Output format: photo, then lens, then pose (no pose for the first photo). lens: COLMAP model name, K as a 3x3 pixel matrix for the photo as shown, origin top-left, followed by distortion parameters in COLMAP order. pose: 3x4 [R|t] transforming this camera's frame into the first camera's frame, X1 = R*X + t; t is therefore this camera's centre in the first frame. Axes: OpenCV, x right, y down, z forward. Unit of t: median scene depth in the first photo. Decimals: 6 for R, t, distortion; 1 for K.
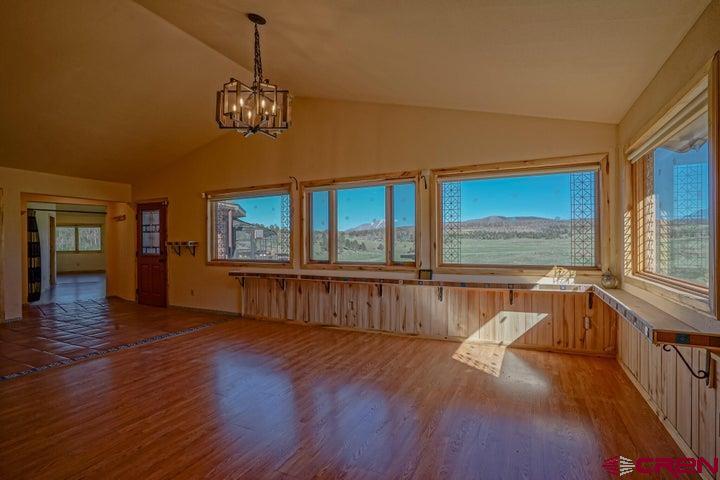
lens RADIAL K [[357.9, 0, 359.8], [0, 357.9, 242.9], [0, 0, 1]] dist [-0.033376, 0.002965]
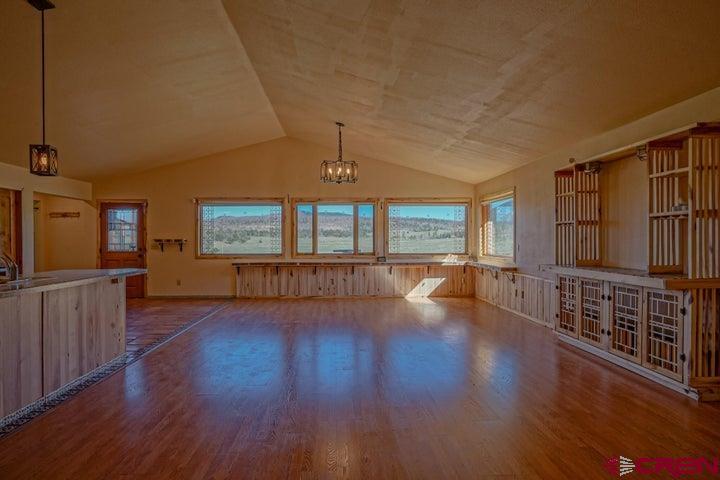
lens RADIAL K [[437.5, 0, 358.7], [0, 437.5, 240.0], [0, 0, 1]] dist [-0.032101, 0.005055]
pose [[0.878811, 0.005843, 0.477134, -0.933869], [-0.004175, 0.999981, -0.004555, 0.005273], [-0.477152, 0.002011, 0.878819, -0.800763]]
